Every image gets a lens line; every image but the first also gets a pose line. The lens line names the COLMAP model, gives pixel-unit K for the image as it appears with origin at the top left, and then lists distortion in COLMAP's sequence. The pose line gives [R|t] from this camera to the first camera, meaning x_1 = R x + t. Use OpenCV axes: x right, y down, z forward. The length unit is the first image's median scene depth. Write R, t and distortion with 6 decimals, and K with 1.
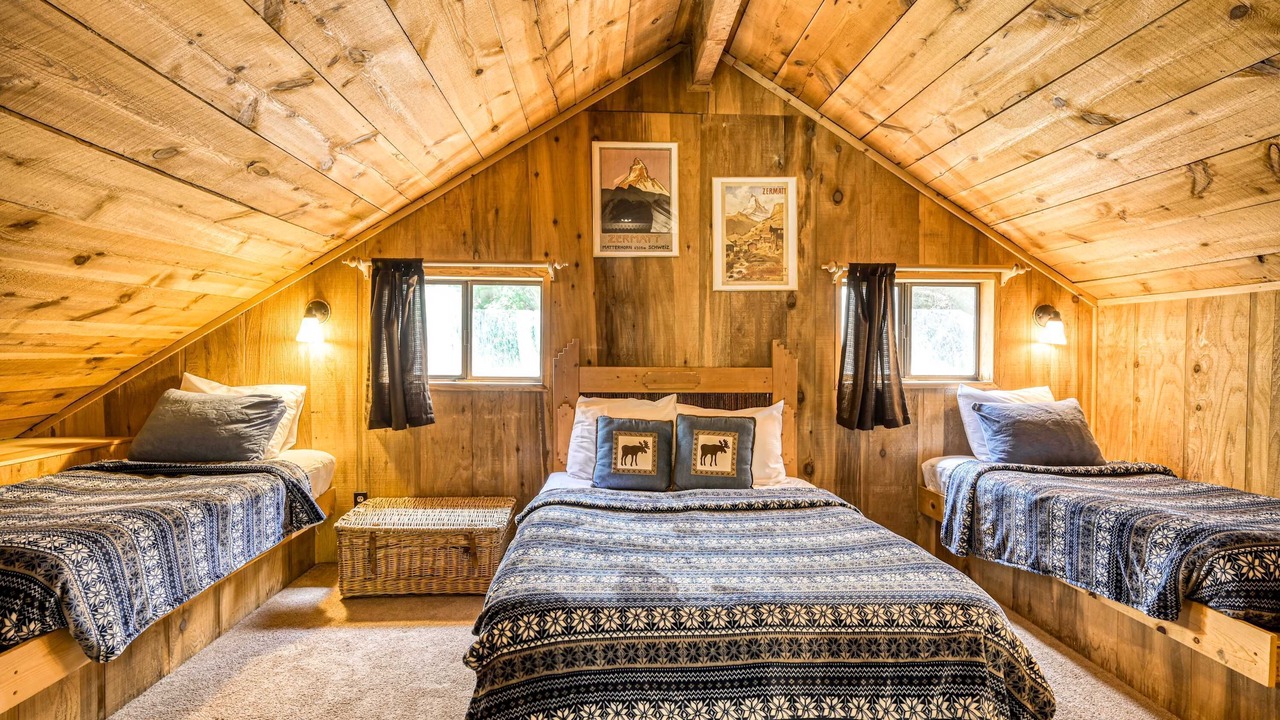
lens RADIAL K [[665.2, 0, 635.0], [0, 665.2, 357.2], [0, 0, 1]] dist [-0.006318, 0.000213]
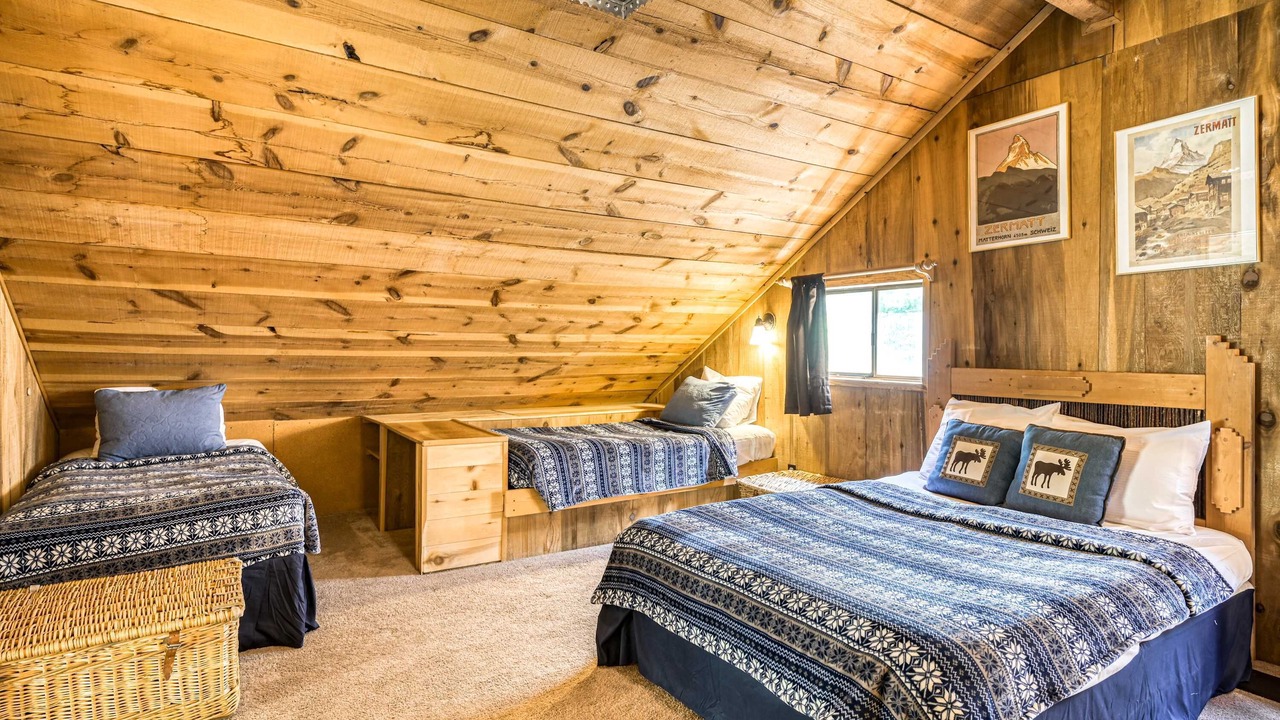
lens RADIAL K [[665.2, 0, 638.7], [0, 665.2, 356.7], [0, 0, 1]] dist [-0.006318, 0.000213]
pose [[0.505970, 0.006548, -0.862526, 0.516193], [-0.008859, 0.999958, 0.002394, -0.000003], [0.862506, 0.006430, 0.506007, 0.115958]]
